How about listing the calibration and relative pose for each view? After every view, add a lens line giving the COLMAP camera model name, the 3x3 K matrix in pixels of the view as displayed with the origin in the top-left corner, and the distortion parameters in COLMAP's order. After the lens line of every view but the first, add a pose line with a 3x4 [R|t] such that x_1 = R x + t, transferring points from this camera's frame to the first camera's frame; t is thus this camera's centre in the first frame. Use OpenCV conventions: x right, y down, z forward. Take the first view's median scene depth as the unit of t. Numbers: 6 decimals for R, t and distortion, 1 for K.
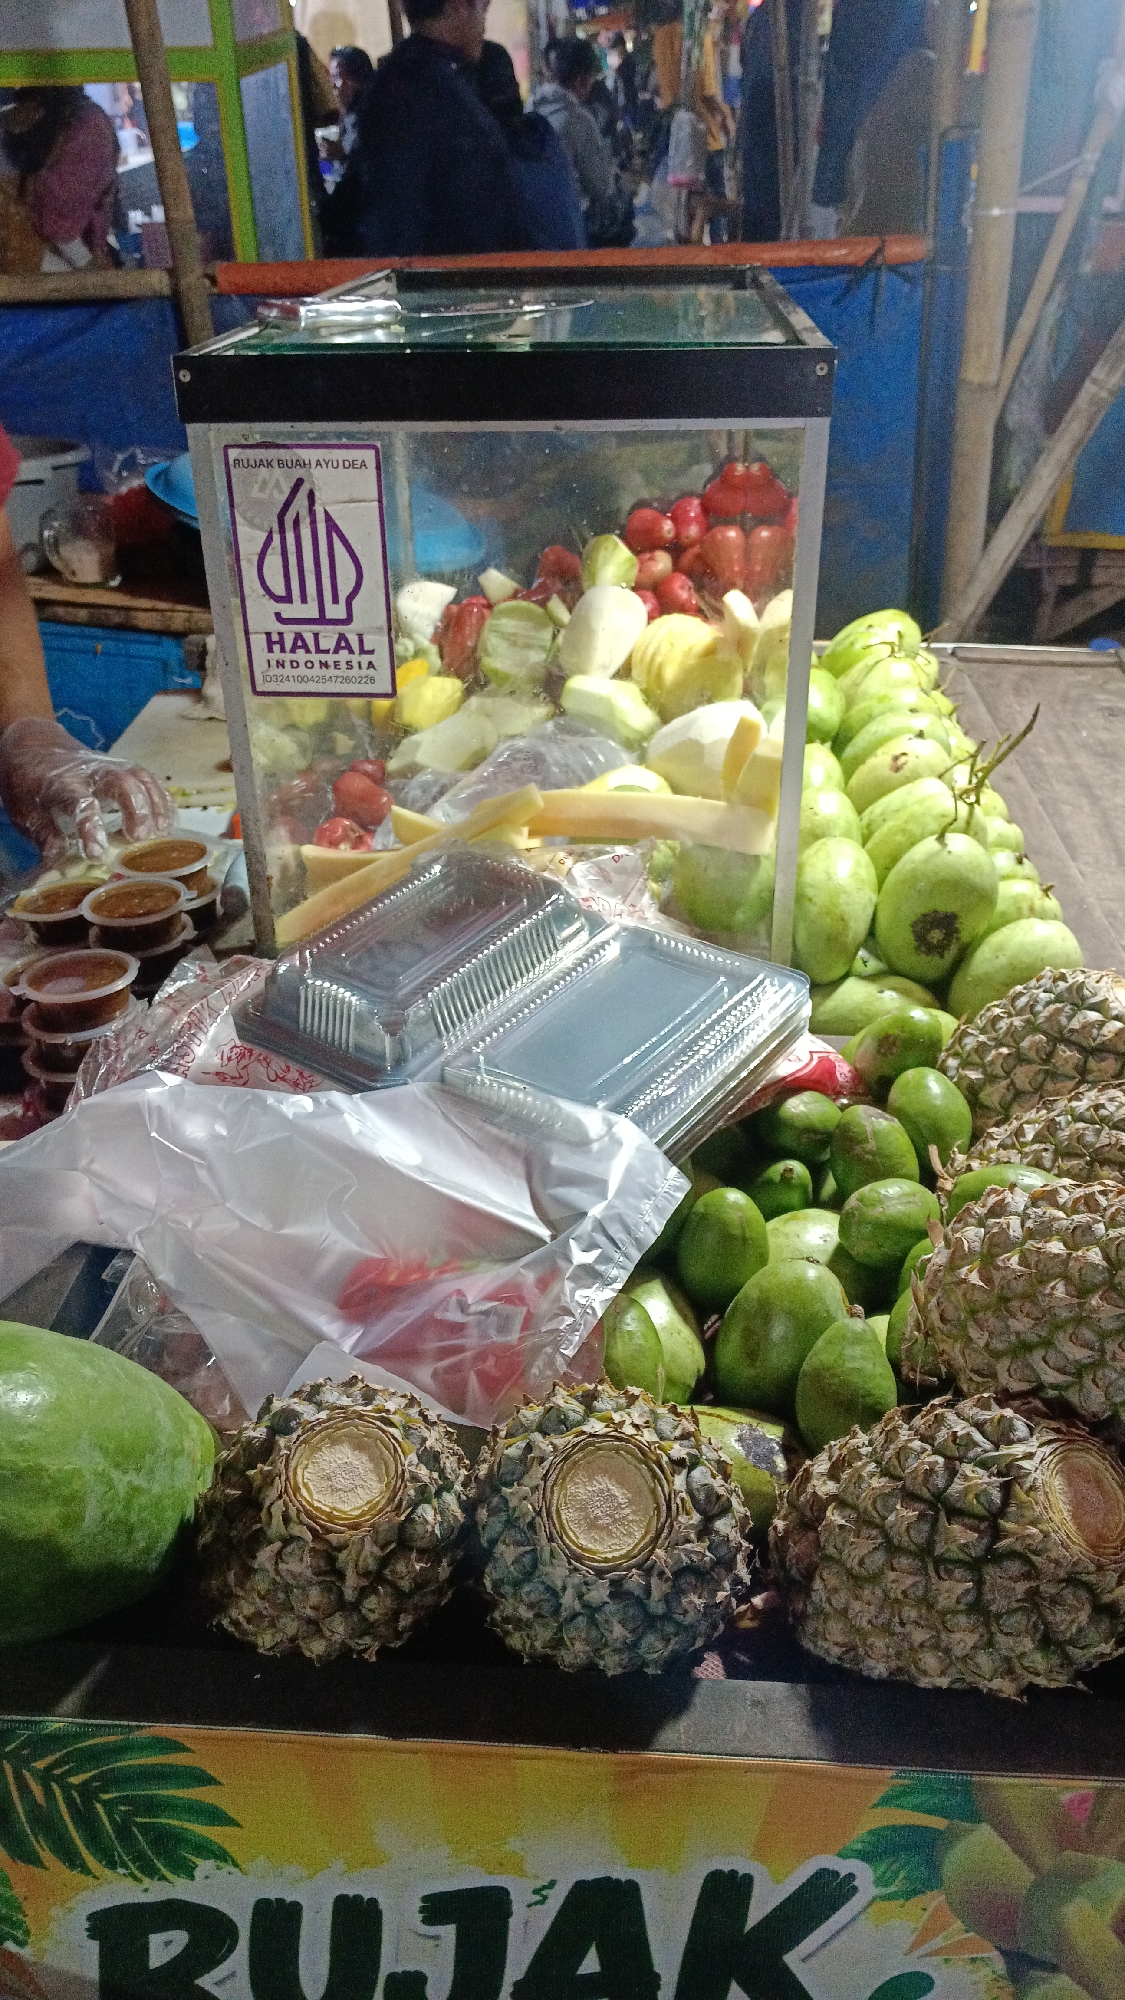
lens RADIAL K [[1531.3, 0, 564.3], [0, 1531.3, 989.5], [0, 0, 1]] dist [0.108028, -0.180185]
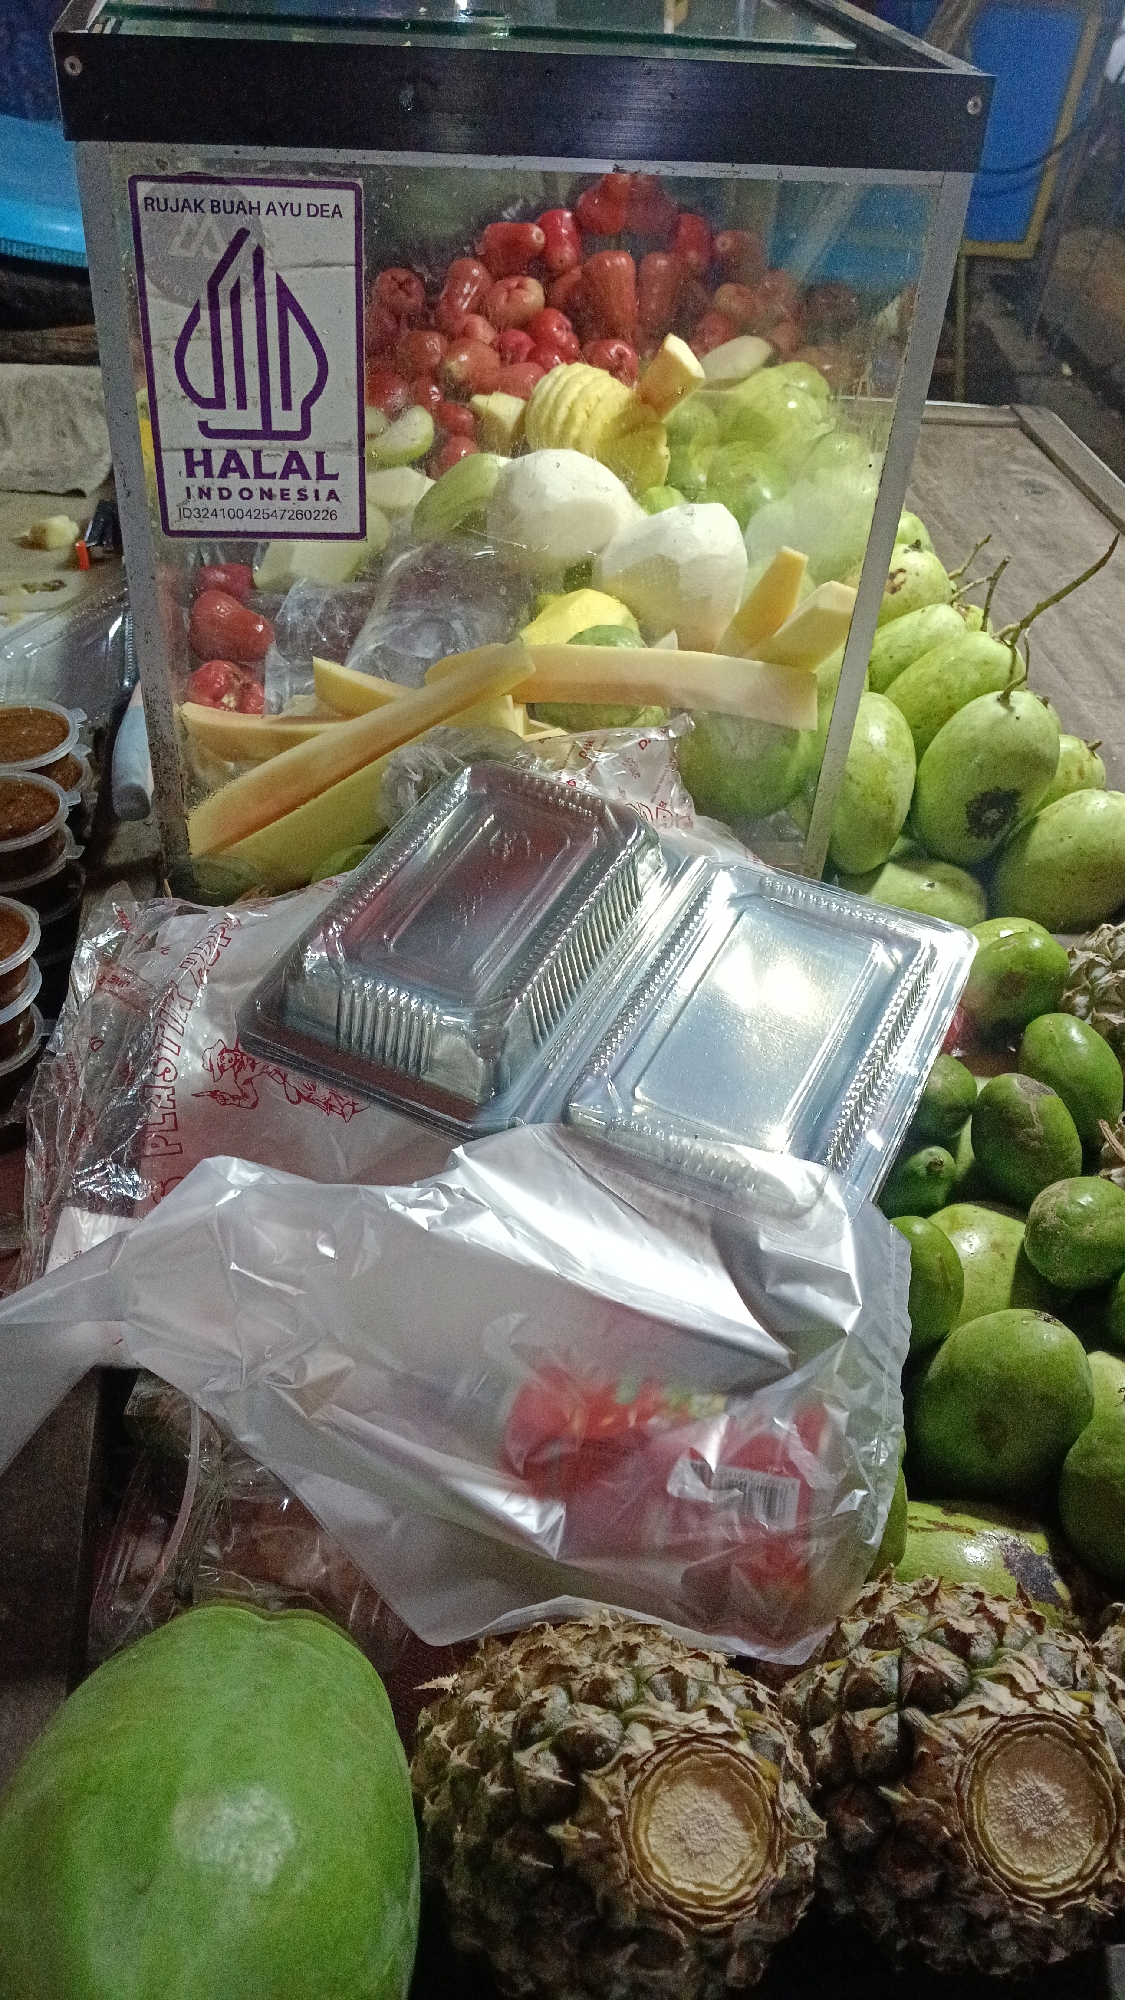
lens RADIAL K [[1558.5, 0, 561.7], [0, 1558.5, 1003.1], [0, 0, 1]] dist [0.057084, -0.126042]
pose [[0.977896, -0.064783, 0.198803, -0.186331], [0.025254, 0.980425, 0.195265, -0.118606], [-0.207561, -0.185929, 0.960390, 0.220438]]
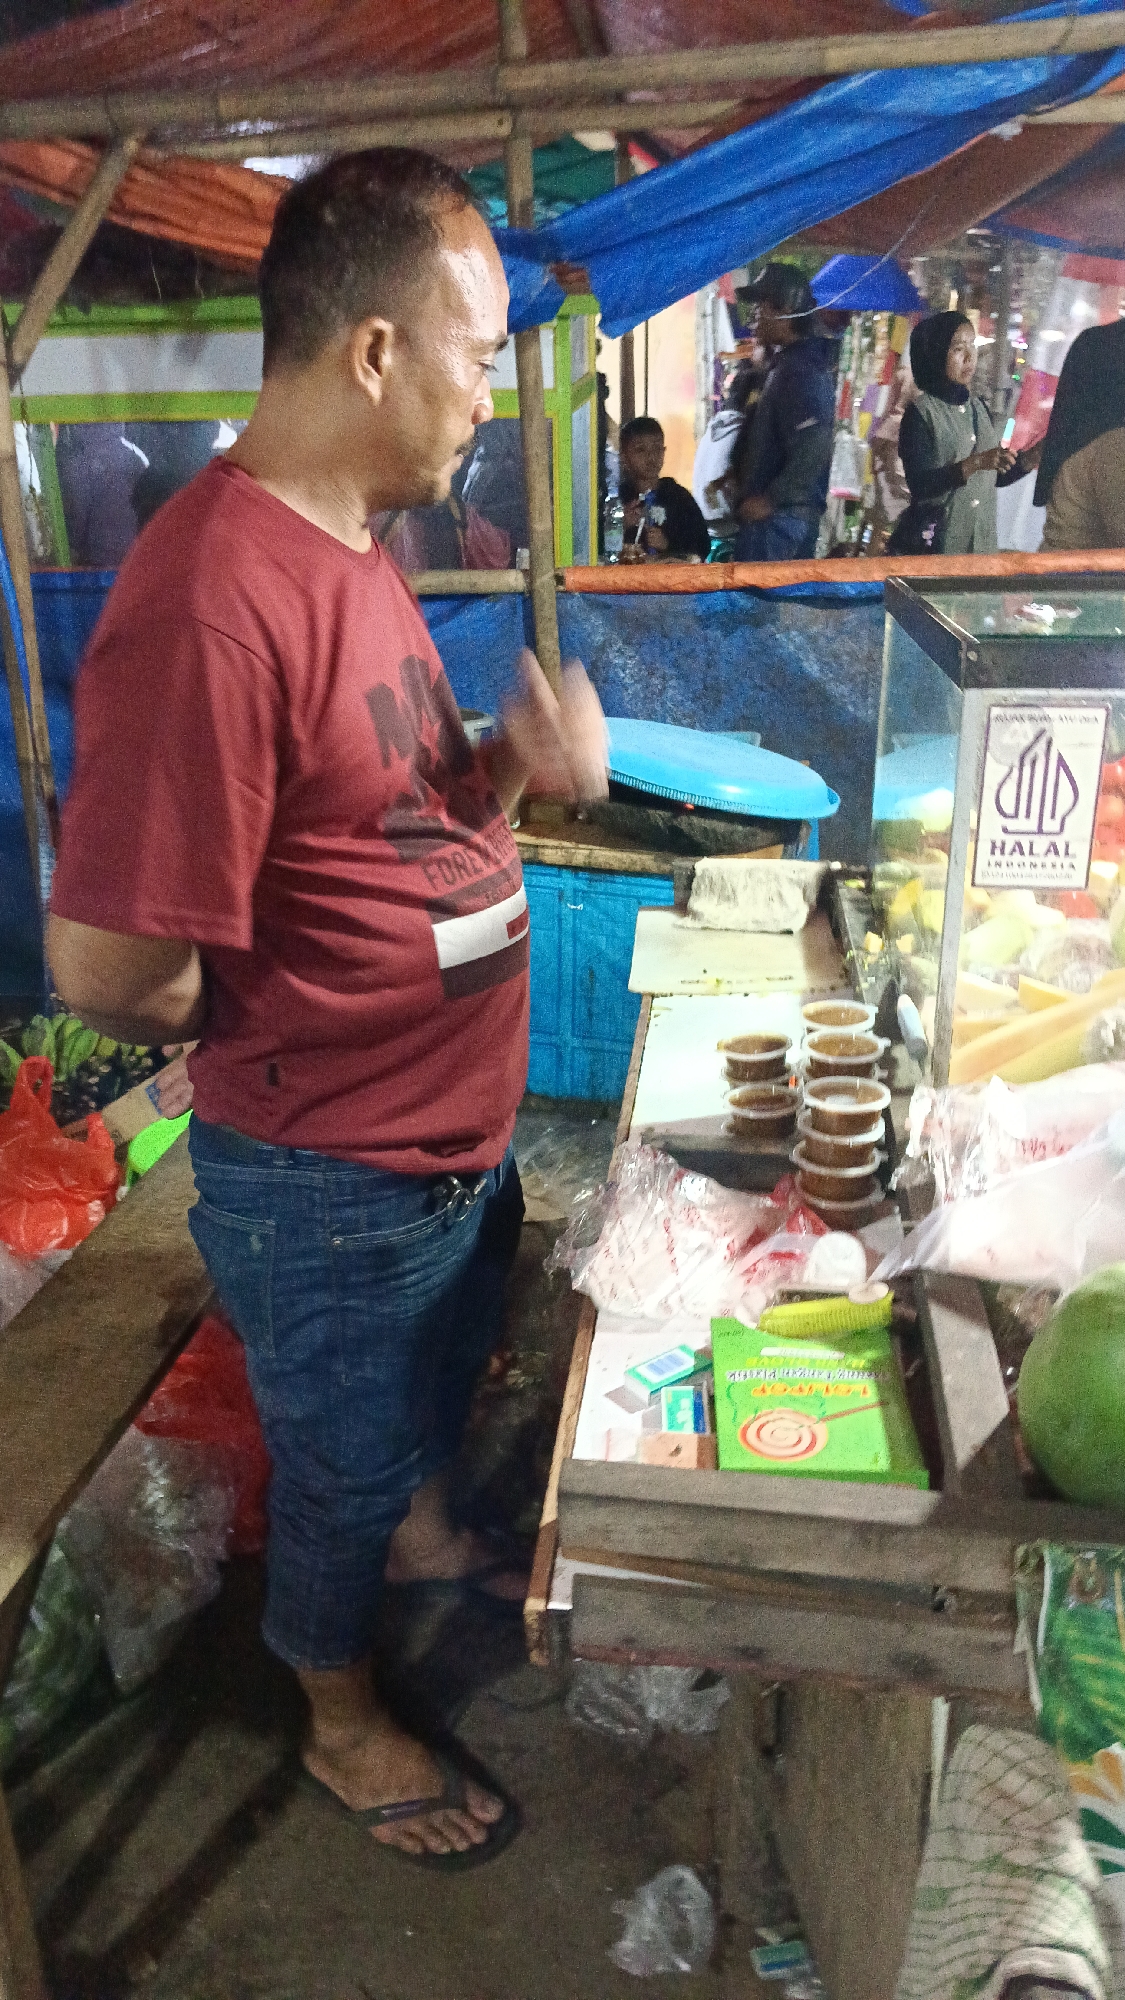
lens RADIAL K [[1531.3, 0, 564.3], [0, 1531.3, 989.5], [0, 0, 1]] dist [0.108028, -0.180185]
pose [[0.998092, 0.027873, -0.055088, -0.489336], [-0.036610, 0.985684, -0.164582, 0.127223], [0.049712, 0.166285, 0.984824, -0.303065]]
